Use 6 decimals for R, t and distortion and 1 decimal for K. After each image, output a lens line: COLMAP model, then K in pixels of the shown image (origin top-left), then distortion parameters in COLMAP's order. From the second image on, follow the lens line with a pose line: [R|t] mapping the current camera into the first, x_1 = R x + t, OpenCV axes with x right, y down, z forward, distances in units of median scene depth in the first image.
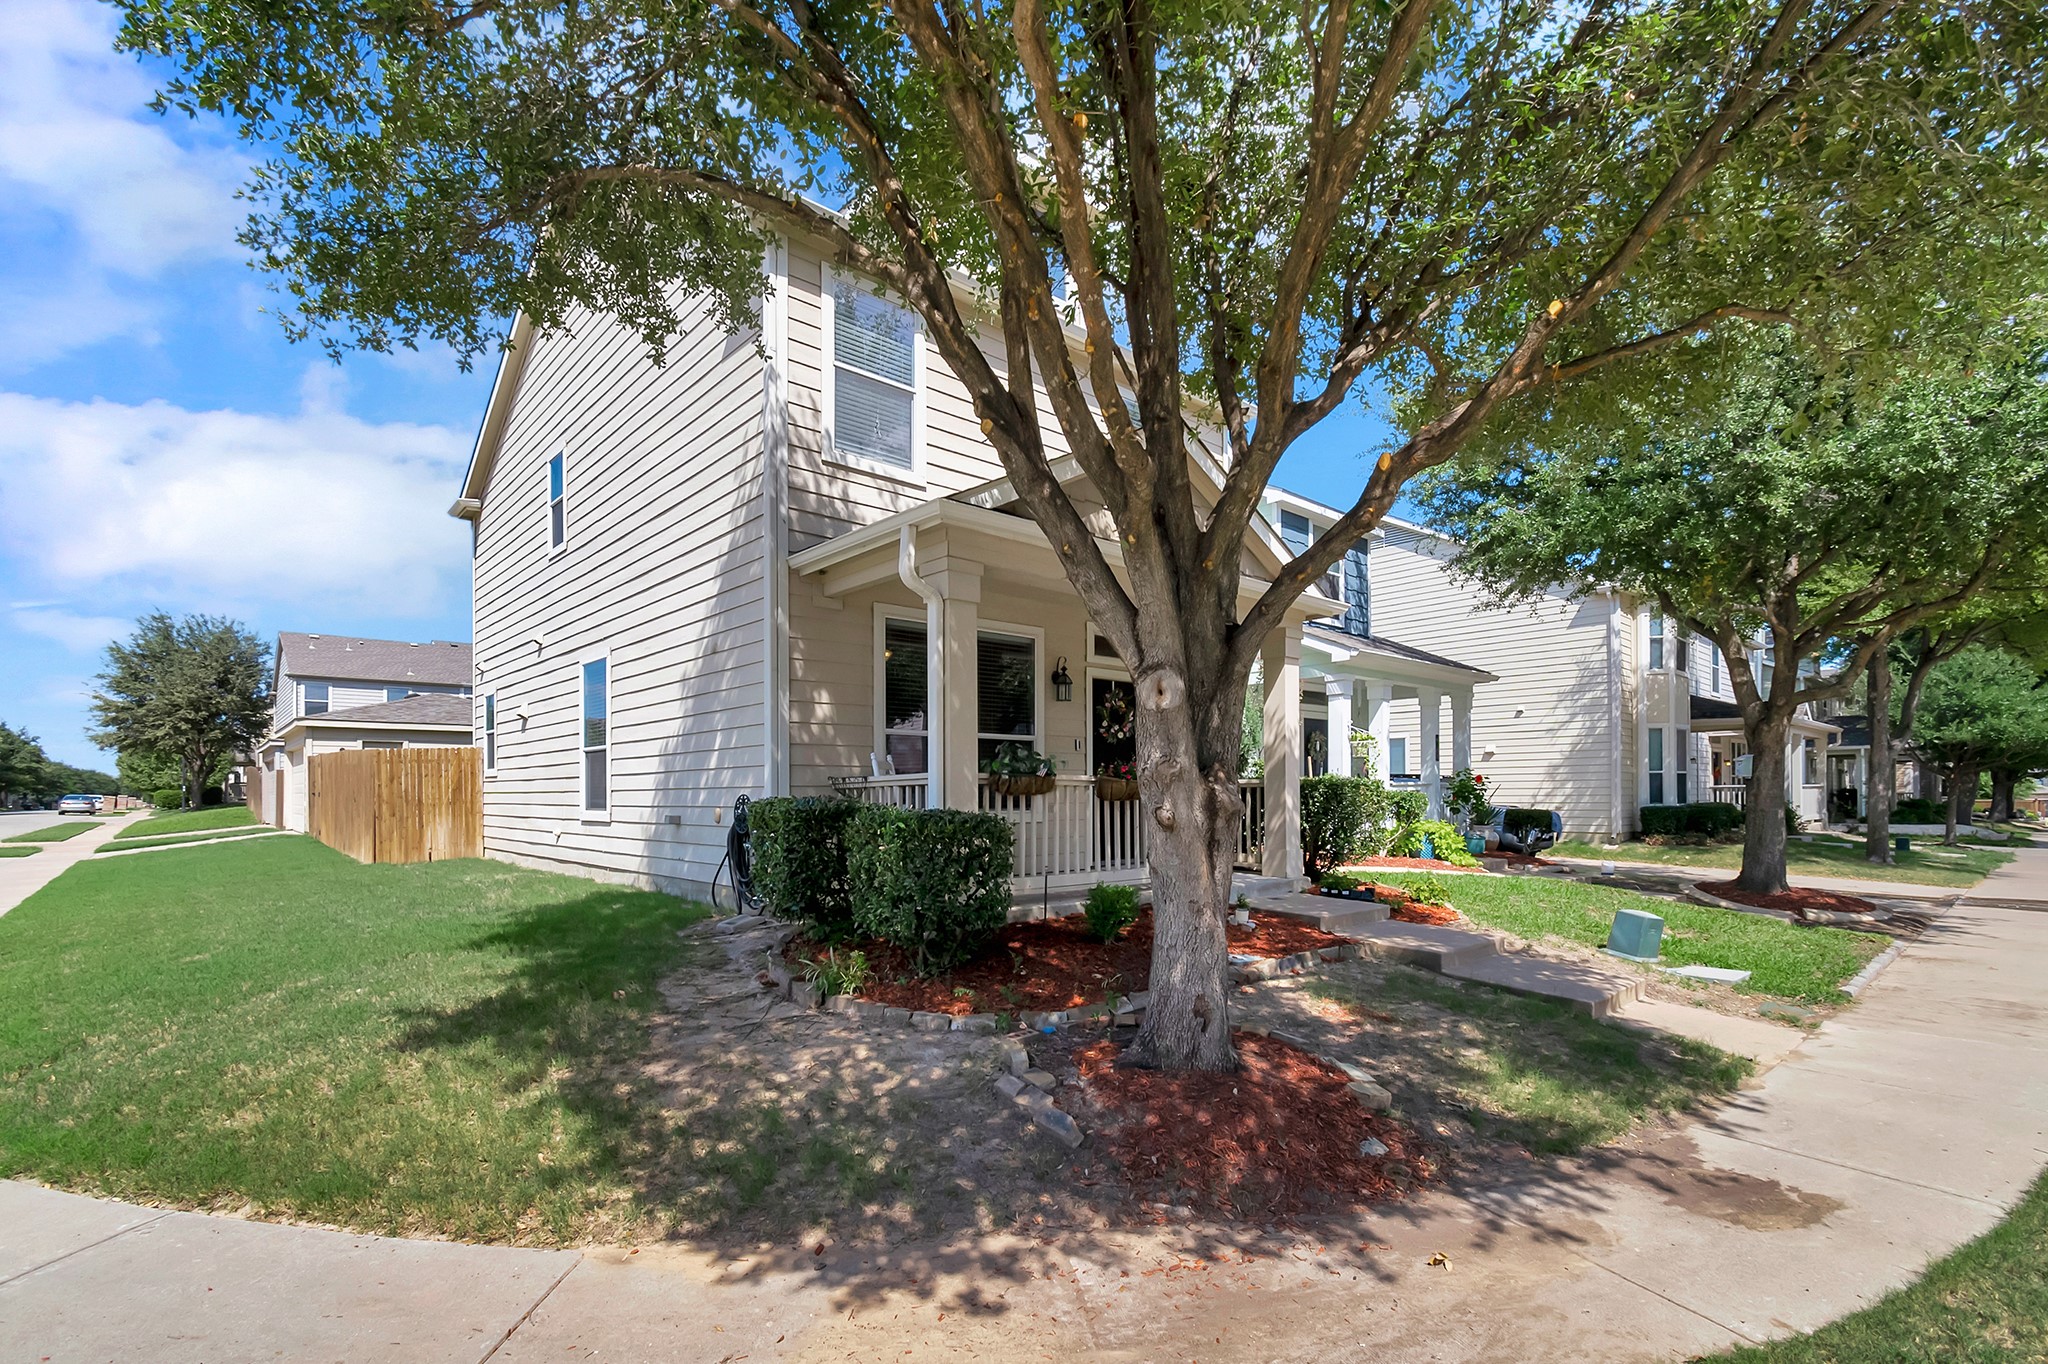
lens RADIAL K [[906.3, 0, 1023.7], [0, 906.3, 794.8], [0, 0, 1]] dist [0.008015, -0.003986]
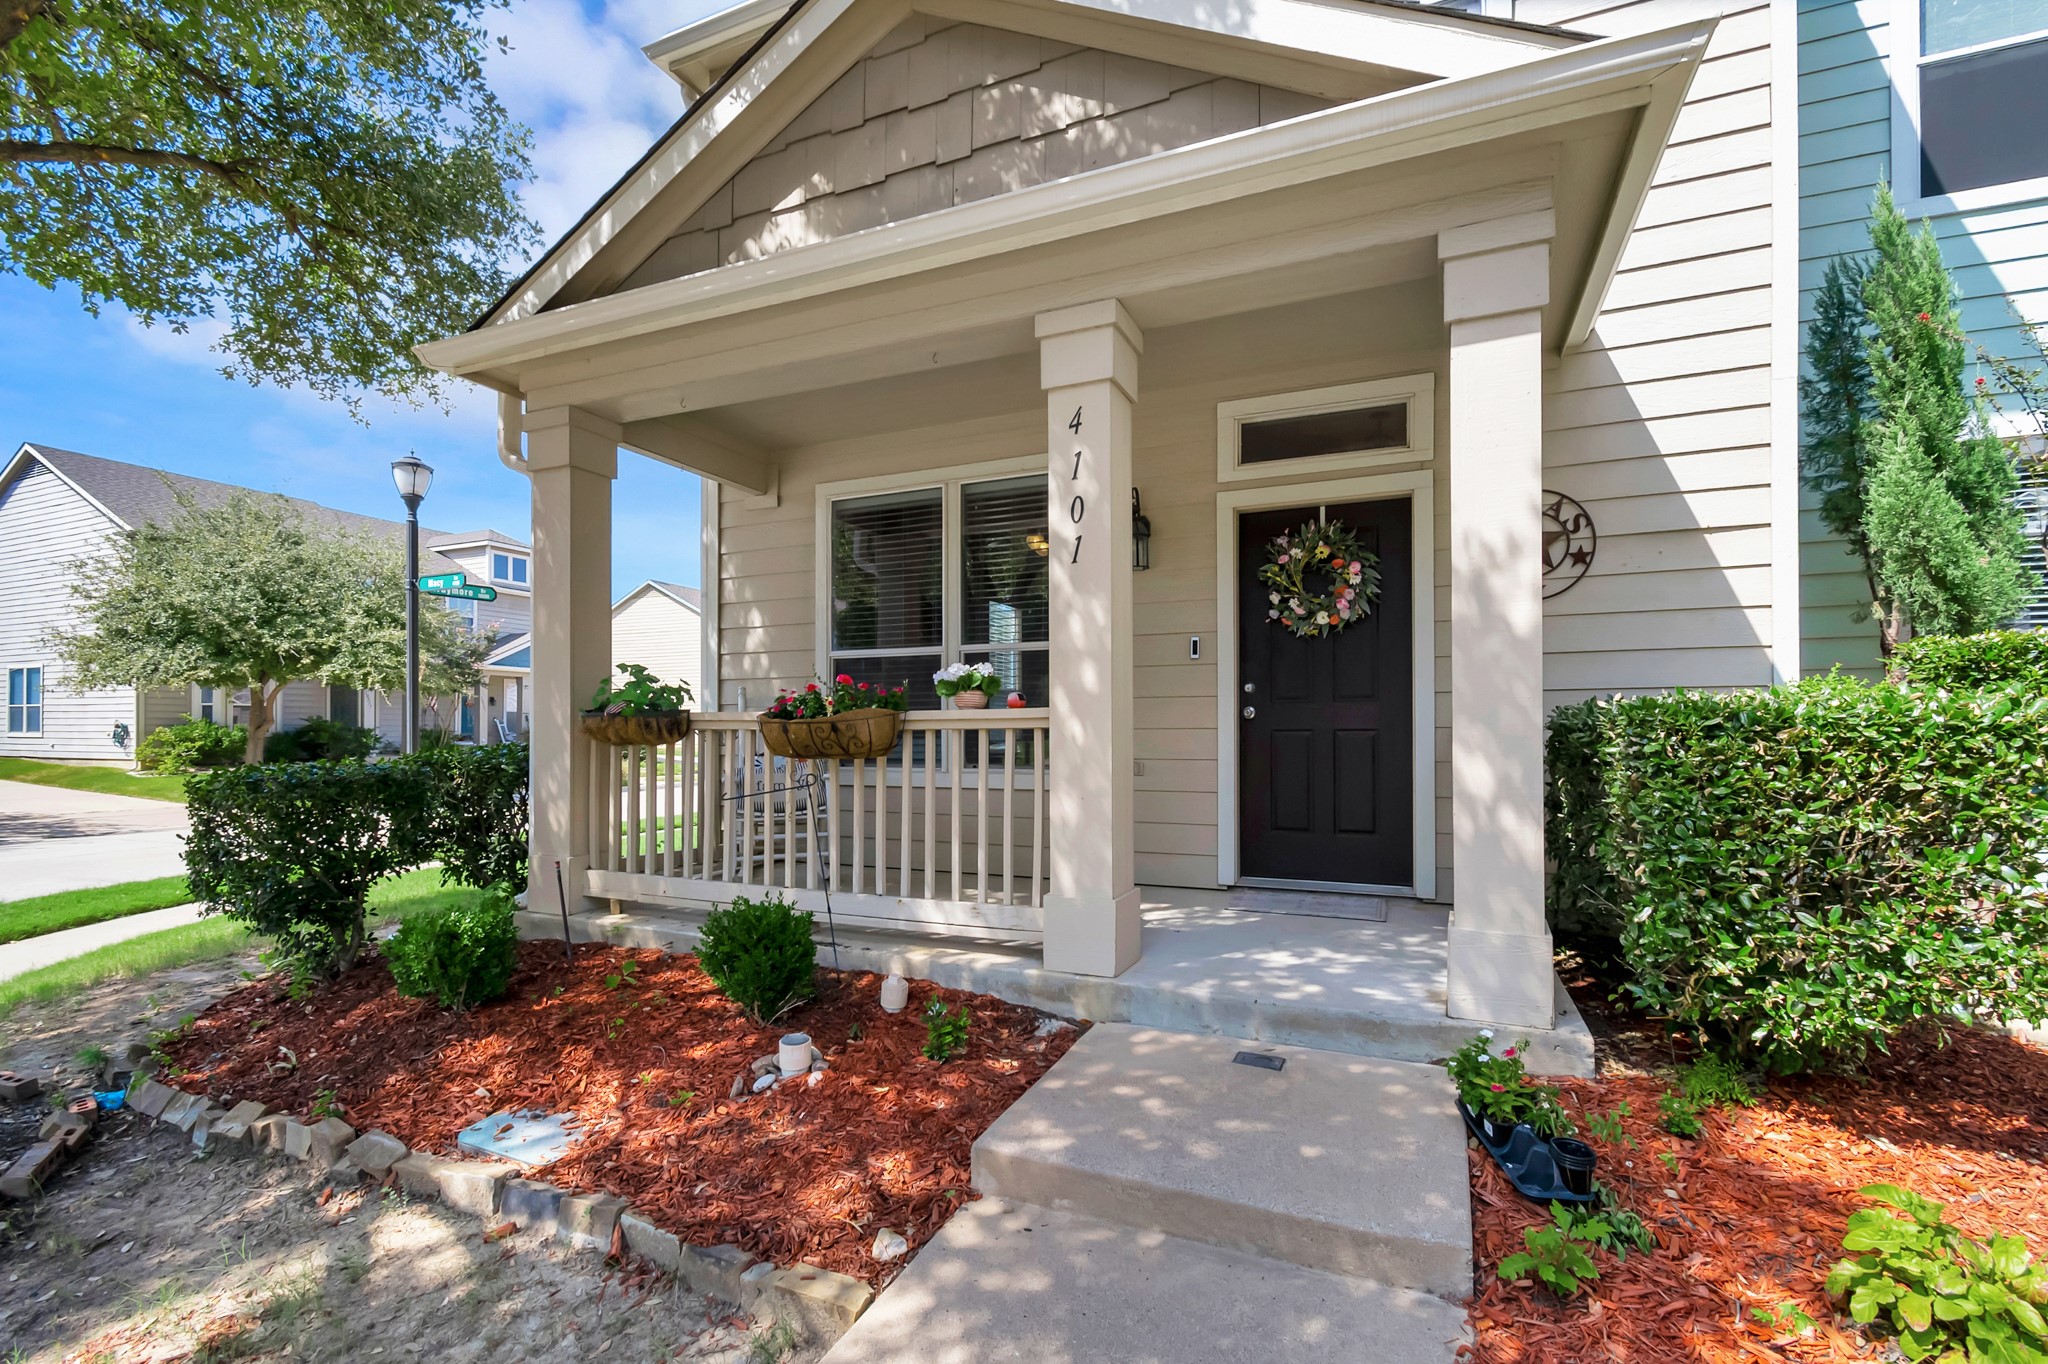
lens RADIAL K [[906.3, 0, 1024.6], [0, 906.3, 726.0], [0, 0, 1]] dist [0.008015, -0.003986]
pose [[0.424912, -0.001222, -0.905234, 0.545829], [0.000292, 0.999999, -0.001212, -0.011023], [0.905234, 0.000250, 0.424912, 0.770447]]
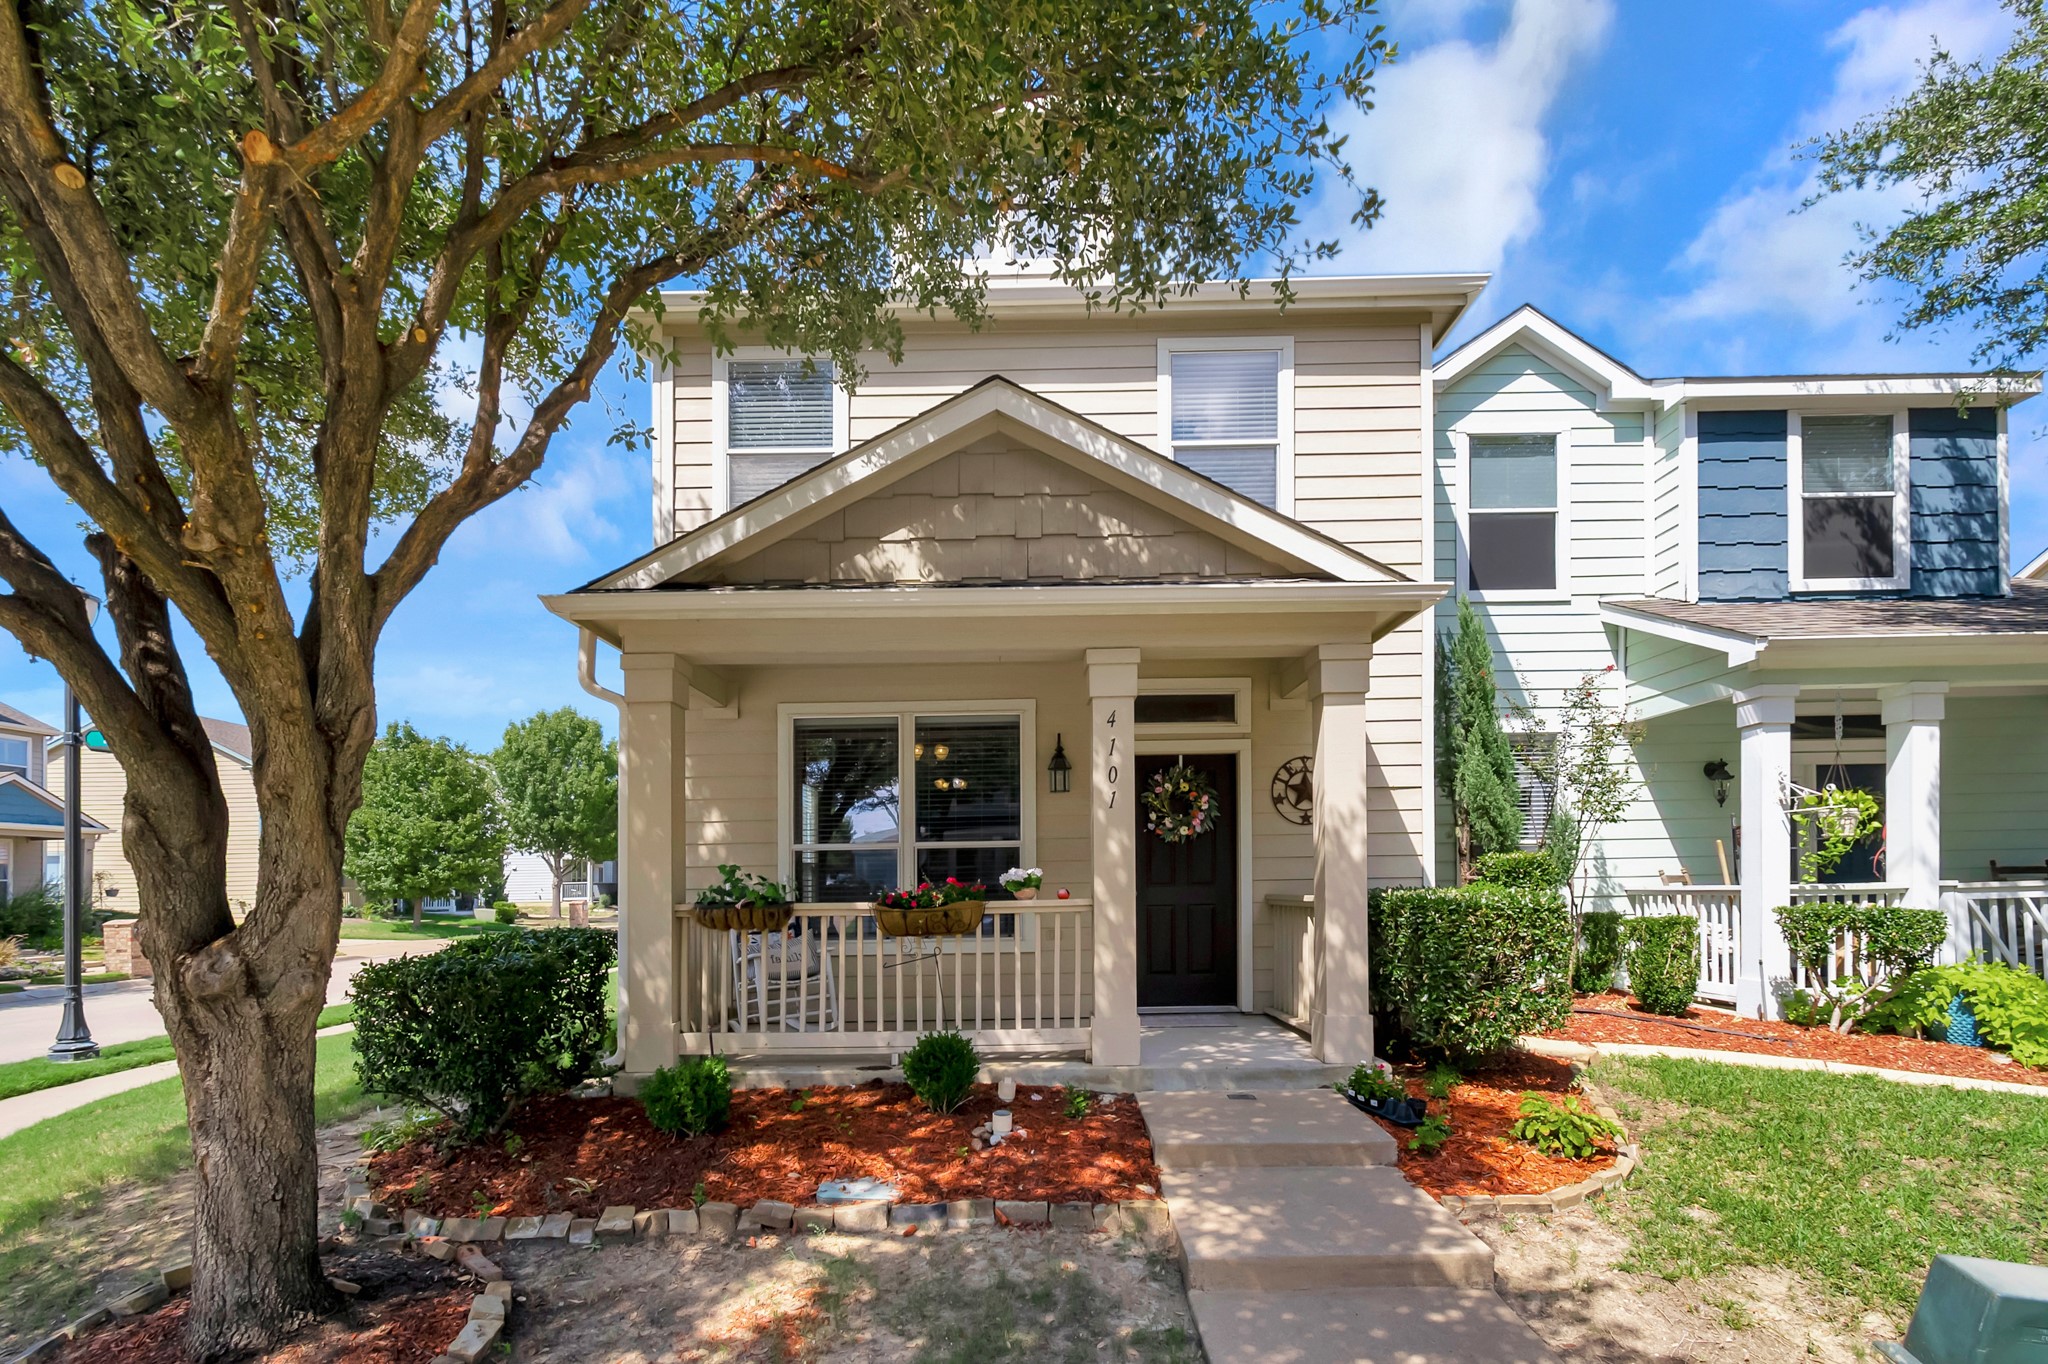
lens RADIAL K [[944.3, 0, 1032.5], [0, 944.3, 891.6], [0, 0, 1]] dist [-0.003597, 0.000014]
pose [[0.750869, -0.002684, -0.660446, 0.588516], [0.011531, 0.999893, 0.009047, -0.031368], [0.660351, -0.014409, 0.750819, 0.430614]]
